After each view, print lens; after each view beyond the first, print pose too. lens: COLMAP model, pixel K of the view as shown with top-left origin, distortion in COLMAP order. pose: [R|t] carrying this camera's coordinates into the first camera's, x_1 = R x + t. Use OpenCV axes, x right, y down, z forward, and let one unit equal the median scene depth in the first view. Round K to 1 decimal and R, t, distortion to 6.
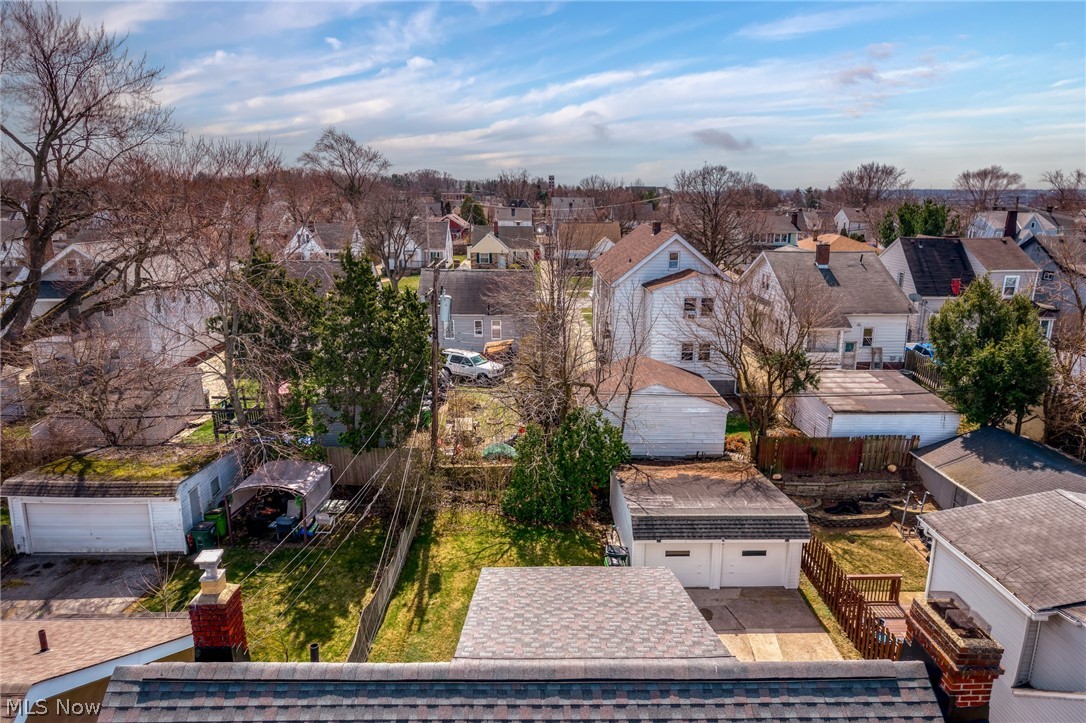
lens RADIAL K [[691.5, 0, 552.4], [0, 691.5, 360.4], [0, 0, 1]] dist [0.002927, 0.000639]
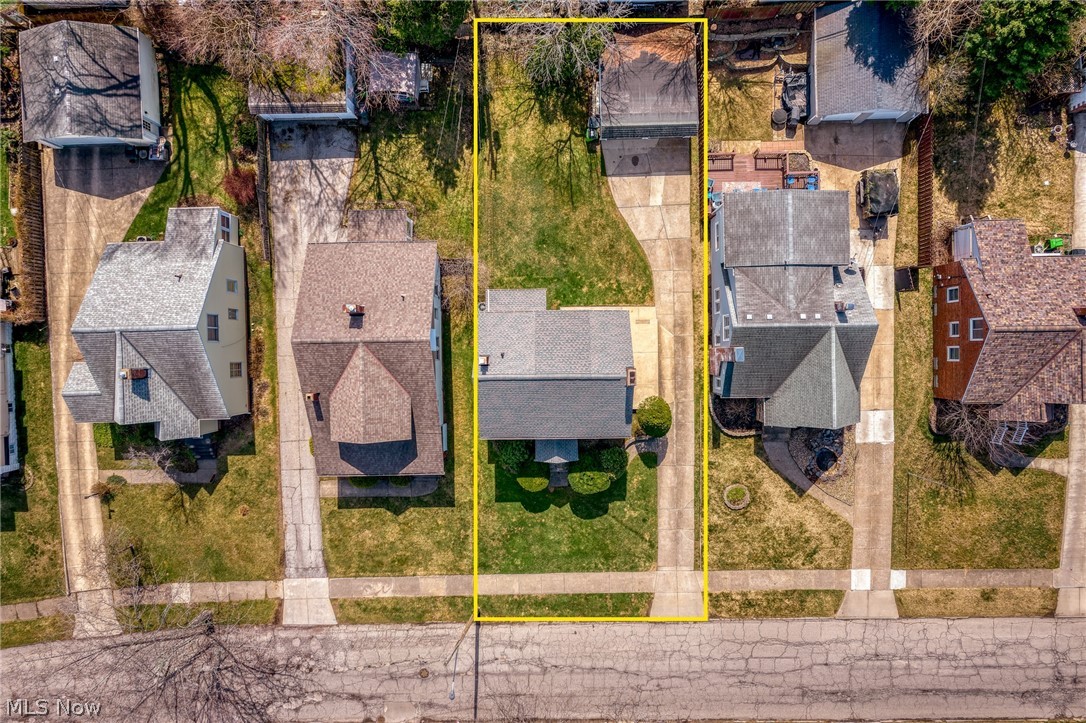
lens RADIAL K [[691.5, 0, 548.0], [0, 691.5, 358.5], [0, 0, 1]] dist [0.002927, 0.000639]
pose [[0.999633, 0.008890, -0.025597, 0.014041], [0.022961, 0.223704, 0.974387, -0.808067], [0.014388, -0.974617, 0.223418, -0.007196]]
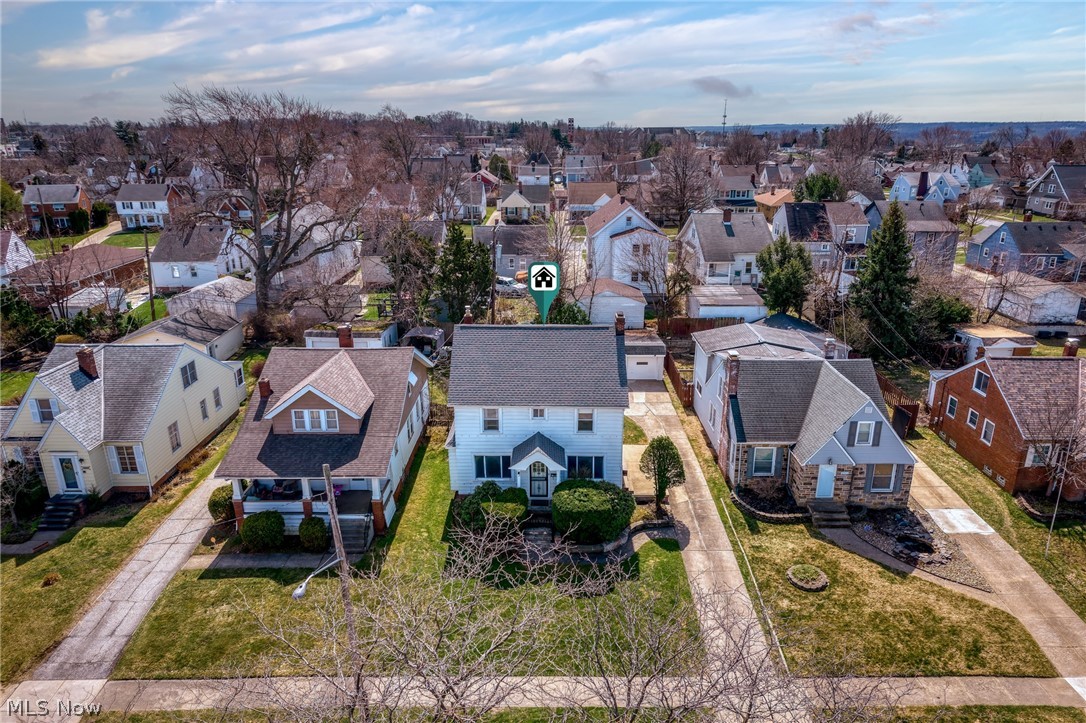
lens RADIAL K [[691.5, 0, 552.3], [0, 691.5, 362.9], [0, 0, 1]] dist [0.002927, 0.000639]
pose [[0.999514, 0.001979, -0.031123, 0.042285], [0.000796, 0.996040, 0.088901, 0.046858], [0.031176, -0.088882, 0.995554, -0.697005]]
